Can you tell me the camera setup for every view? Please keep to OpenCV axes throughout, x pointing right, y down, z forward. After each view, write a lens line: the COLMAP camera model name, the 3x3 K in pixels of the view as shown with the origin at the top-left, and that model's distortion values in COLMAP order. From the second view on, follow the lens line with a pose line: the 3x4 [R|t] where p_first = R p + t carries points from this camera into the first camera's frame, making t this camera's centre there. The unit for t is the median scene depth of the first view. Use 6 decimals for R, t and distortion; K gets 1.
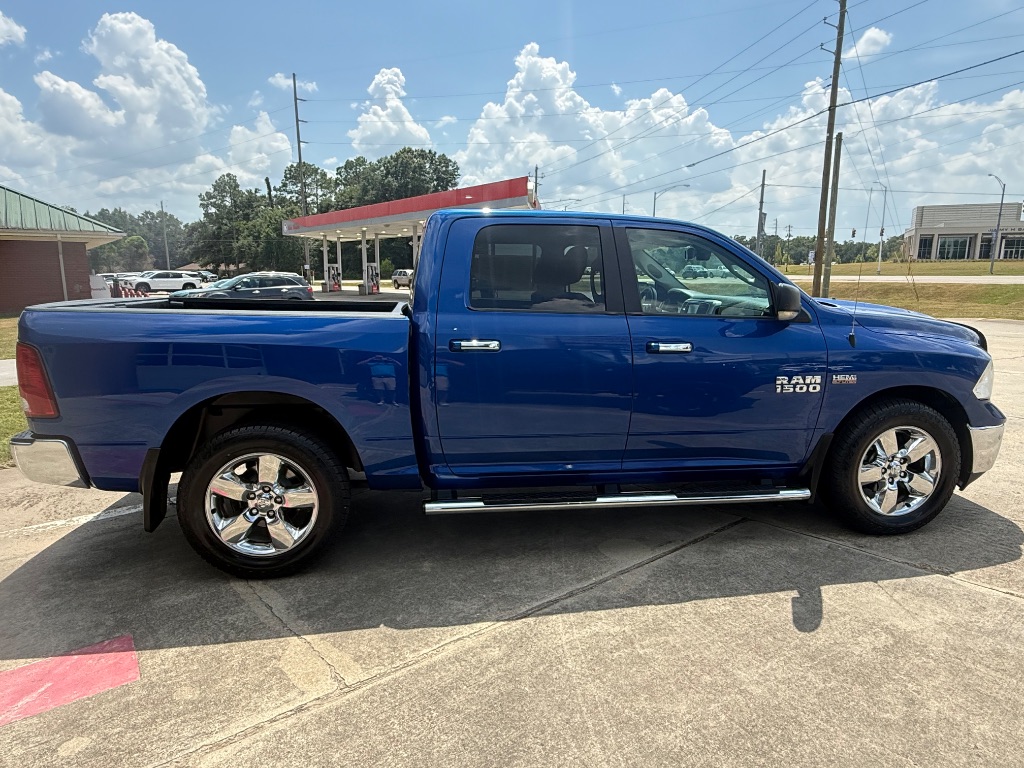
lens RADIAL K [[621.9, 0, 505.6], [0, 621.9, 391.8], [0, 0, 1]] dist [-0.015597, 0.015657]
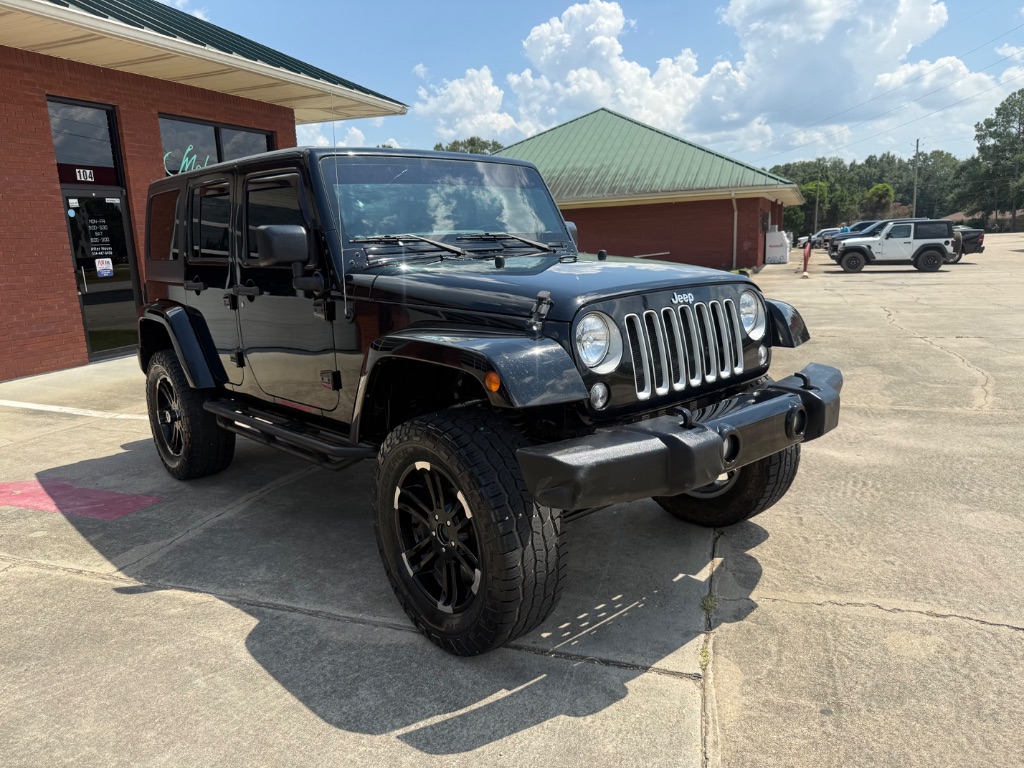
lens RADIAL K [[728.4, 0, 511.0], [0, 728.4, 388.4], [0, 0, 1]] dist [0.005159, -0.013489]
pose [[0.522147, 0.150191, -0.839527, 0.855723], [-0.124323, 0.987261, 0.099298, -0.082700], [0.843746, 0.052525, 0.534167, 0.581872]]
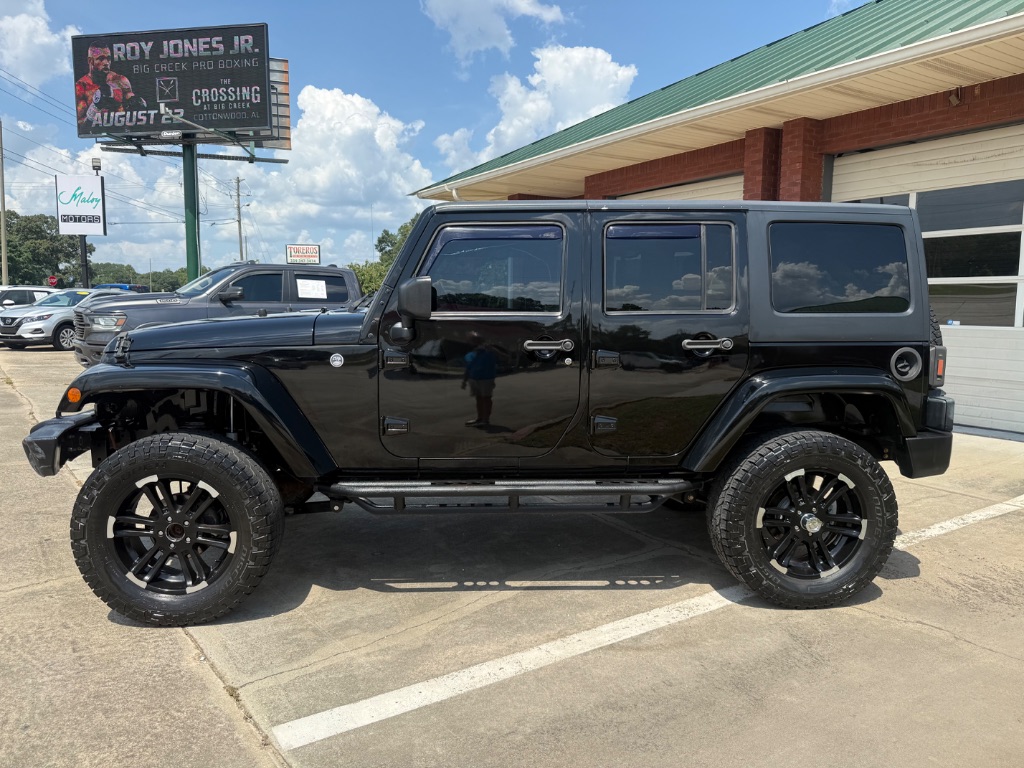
lens RADIAL K [[724.1, 0, 507.2], [0, 724.1, 389.8], [0, 0, 1]] dist [0.001381, -0.007347]
pose [[-0.996890, -0.020536, 0.076088, -0.323910], [0.003940, 0.951260, 0.308366, -0.387444], [-0.078711, 0.307706, -0.948220, 2.151209]]
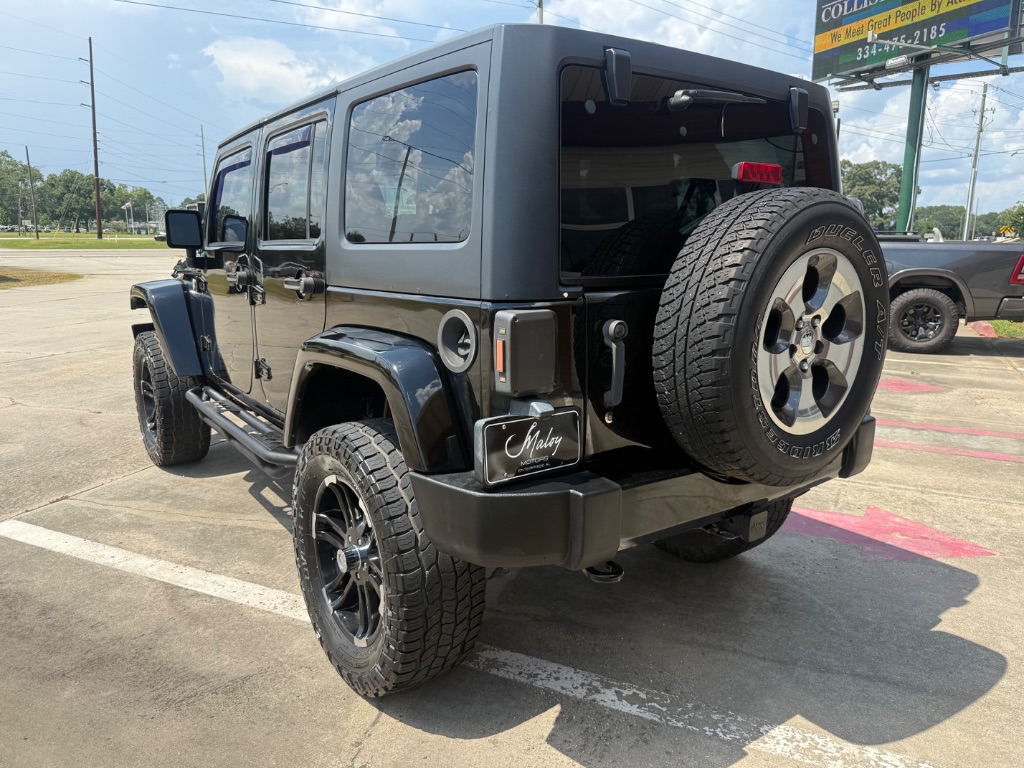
lens RADIAL K [[728.4, 0, 511.0], [0, 728.4, 388.4], [0, 0, 1]] dist [0.005159, -0.013489]
pose [[-0.452103, -0.178773, 0.873867, -1.264476], [0.169205, 0.944731, 0.280809, -0.222931], [-0.875770, 0.274817, -0.396866, 1.350438]]
